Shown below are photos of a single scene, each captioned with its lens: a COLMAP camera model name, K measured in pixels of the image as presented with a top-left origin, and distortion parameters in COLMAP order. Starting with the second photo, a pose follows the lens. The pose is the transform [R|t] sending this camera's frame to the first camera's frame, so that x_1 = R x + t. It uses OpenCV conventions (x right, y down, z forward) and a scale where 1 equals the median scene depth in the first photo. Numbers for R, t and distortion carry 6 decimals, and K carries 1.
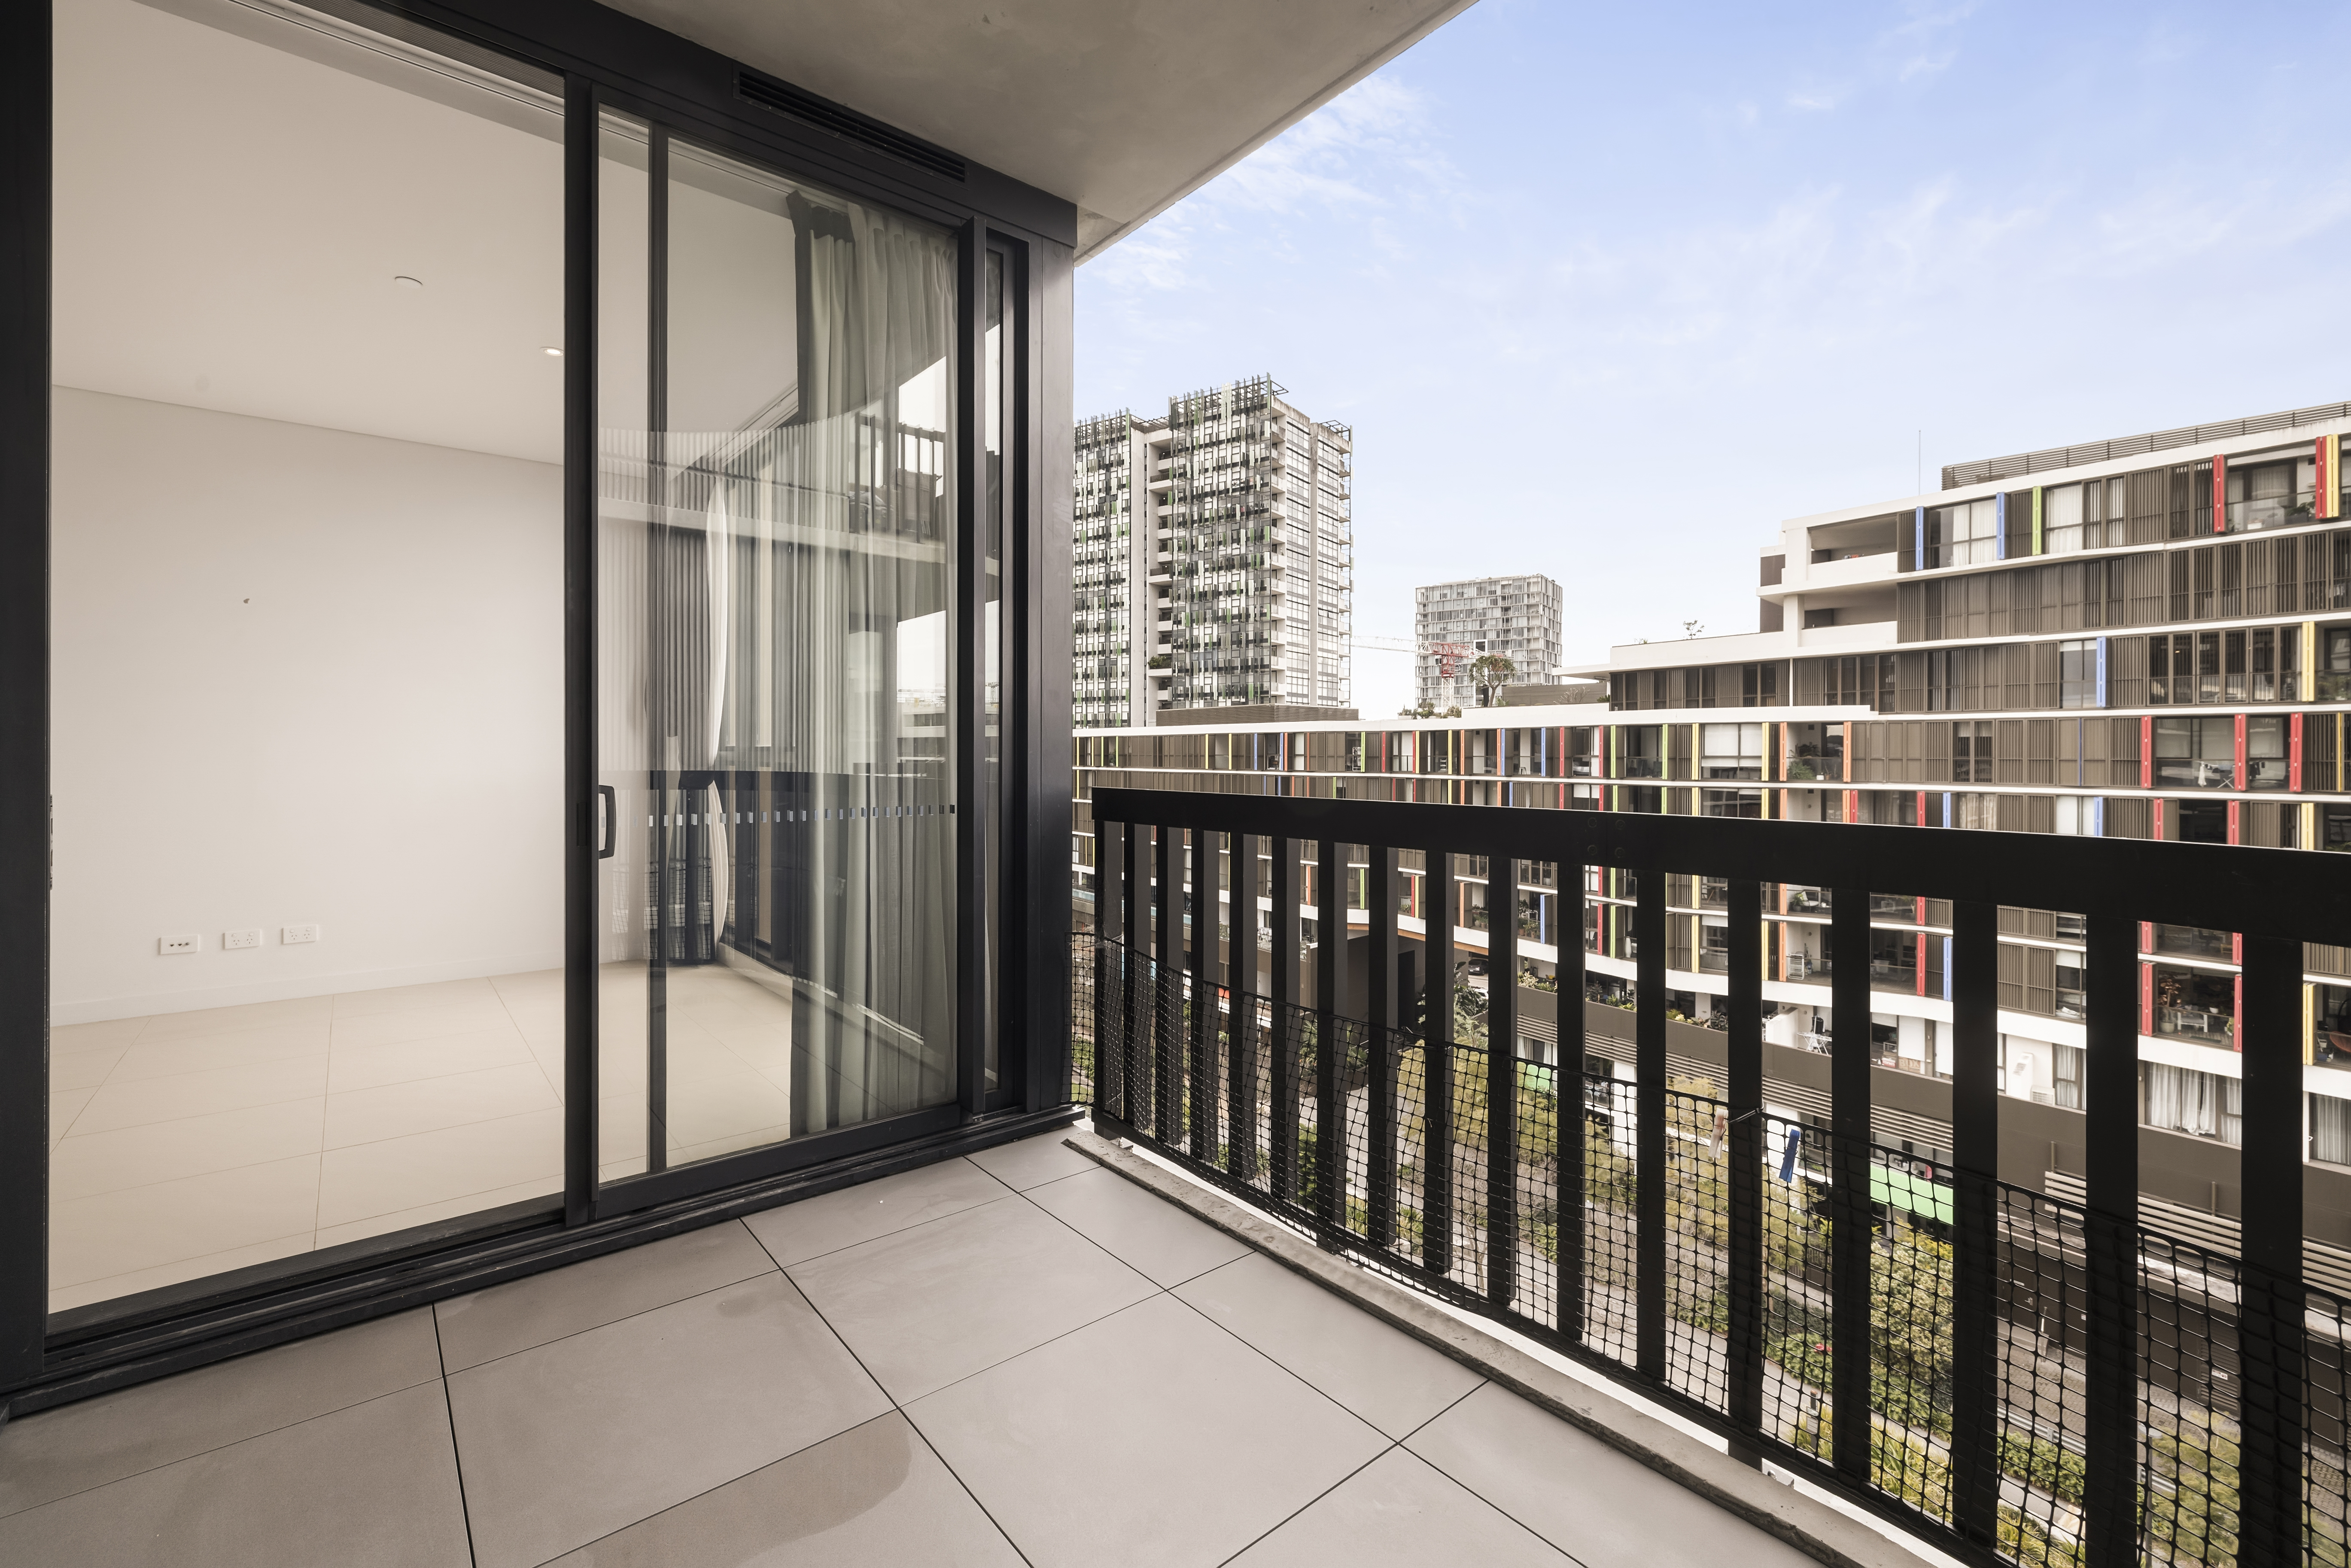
lens RADIAL K [[1005.2, 0, 1135.6], [0, 1005.2, 759.2], [0, 0, 1]] dist [-0.000732, -0.000452]
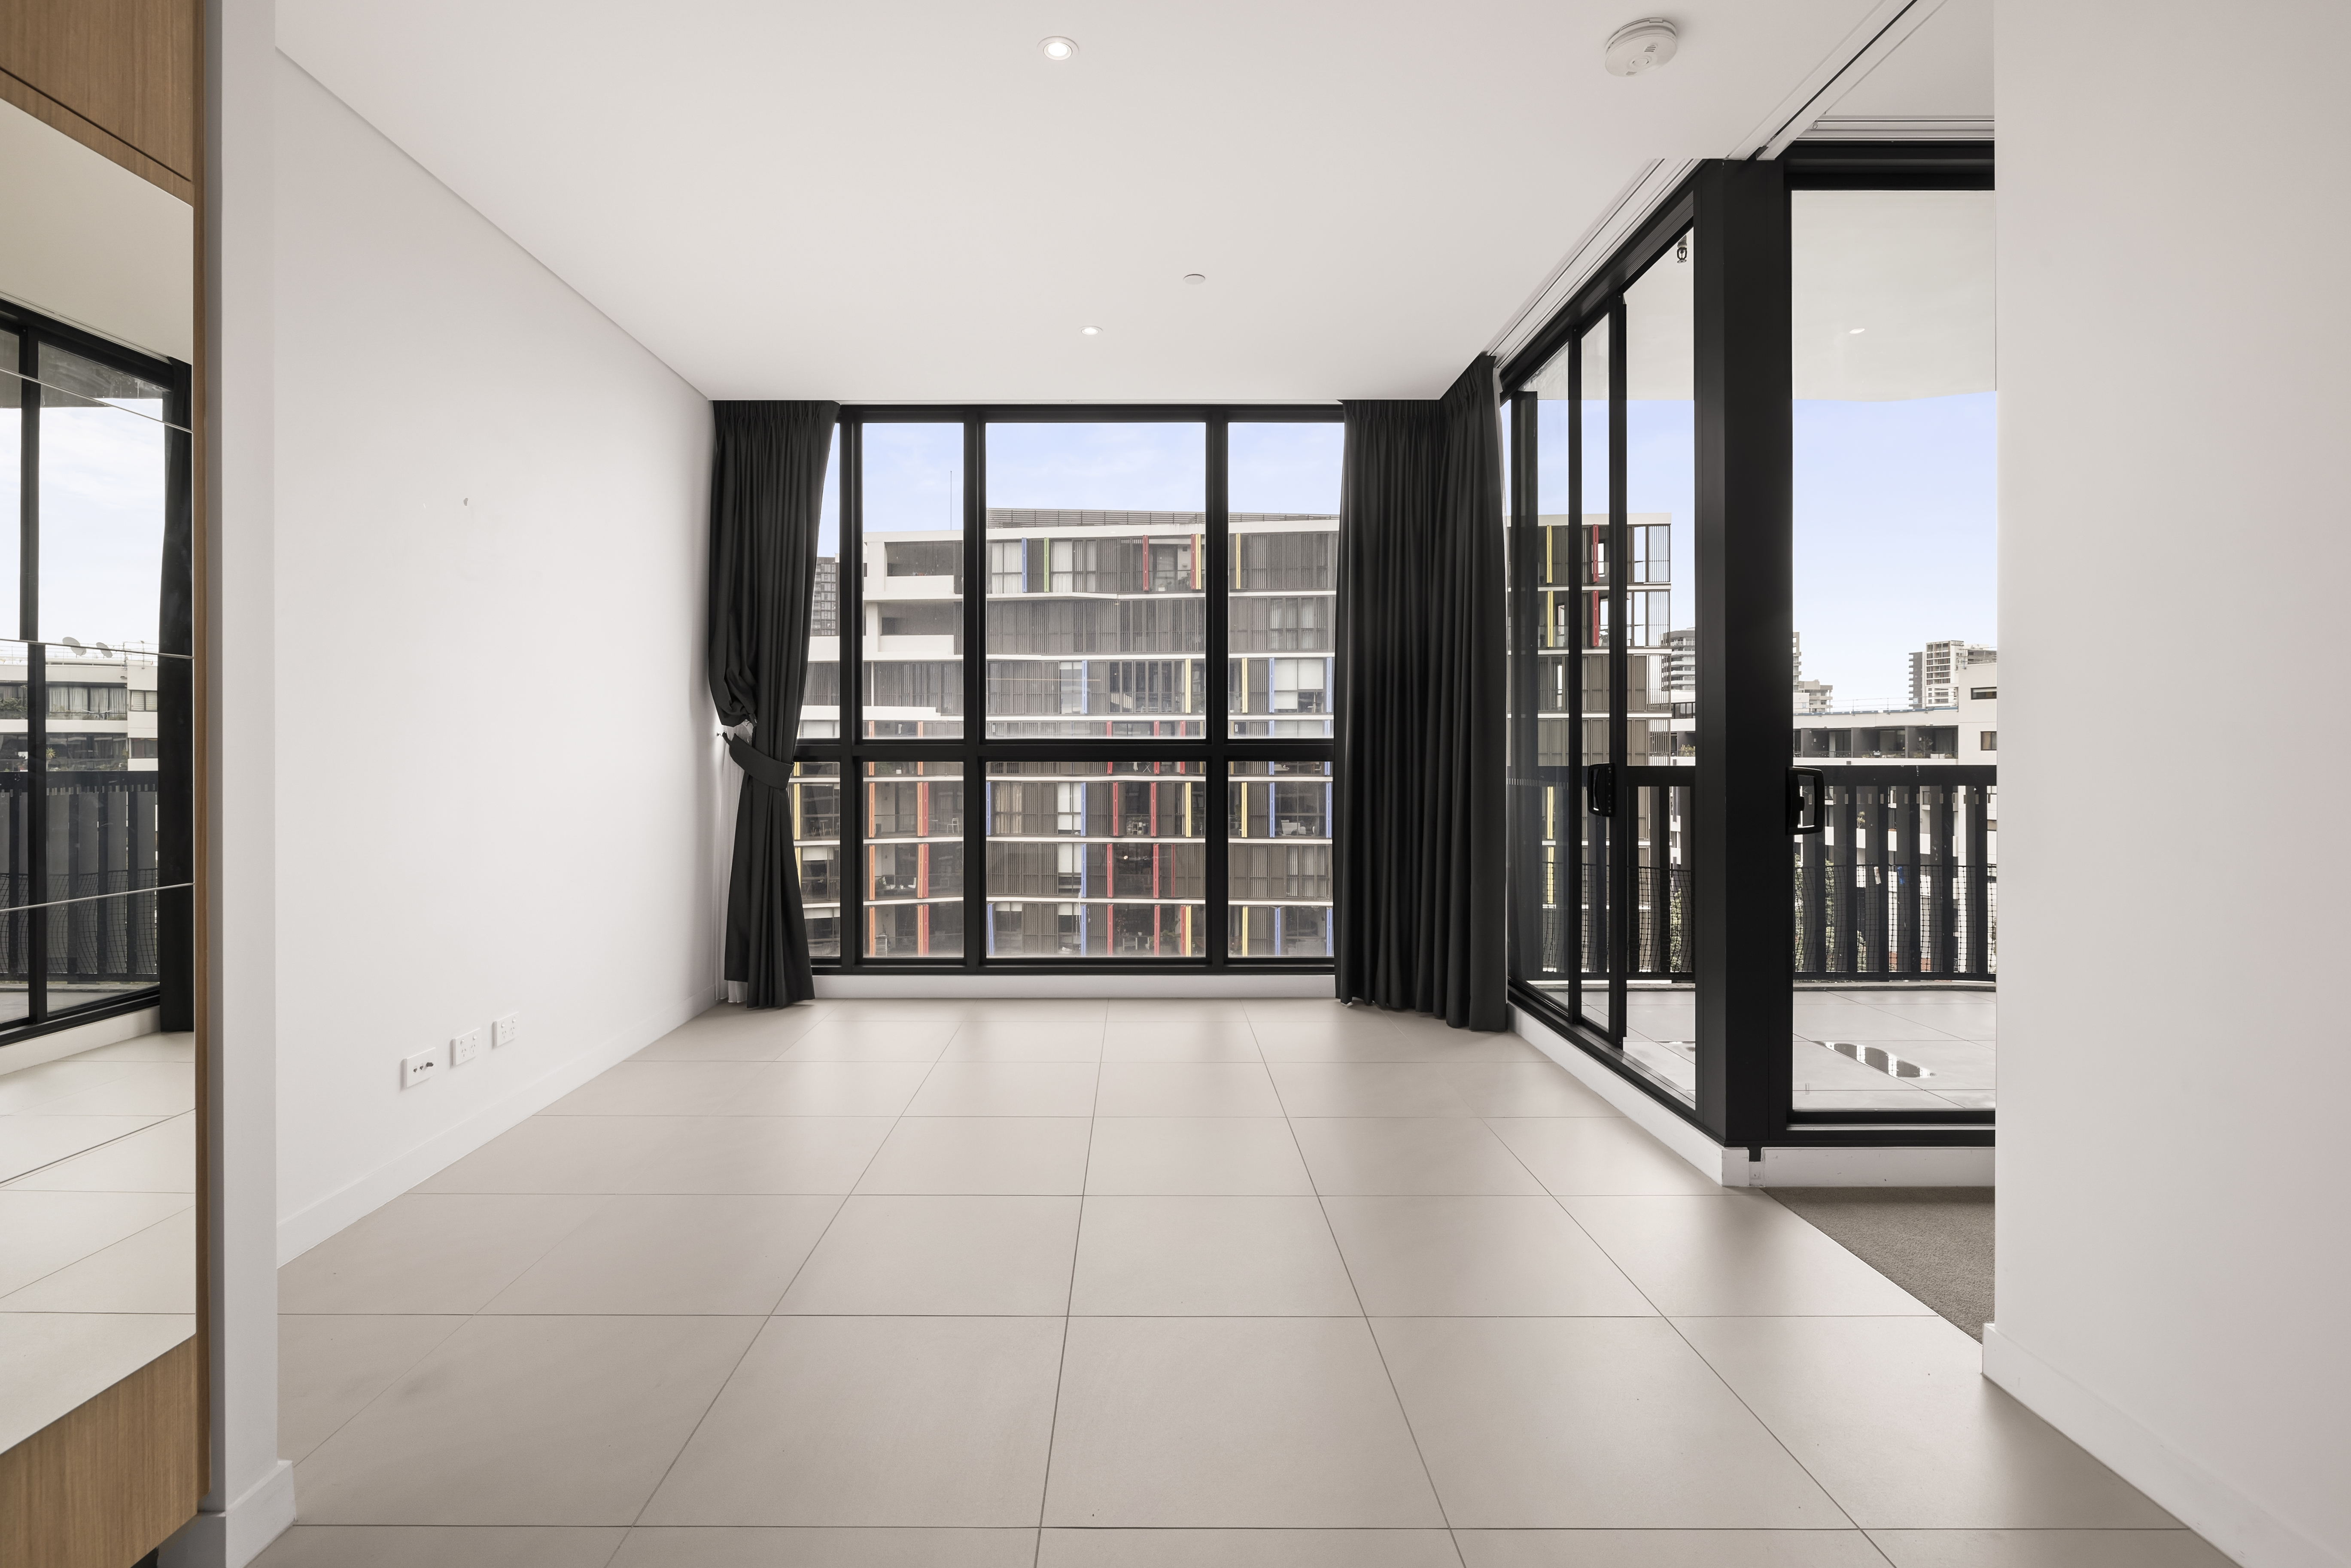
lens RADIAL K [[1121.5, 0, 1162.1], [0, 1121.5, 744.4], [0, 0, 1]] dist [0.001187, 0.000539]
pose [[0.614312, 0.000117, 0.789063, -0.135738], [0.008940, 0.999935, -0.007108, -0.000183], [-0.789013, 0.011421, 0.614271, 0.021689]]
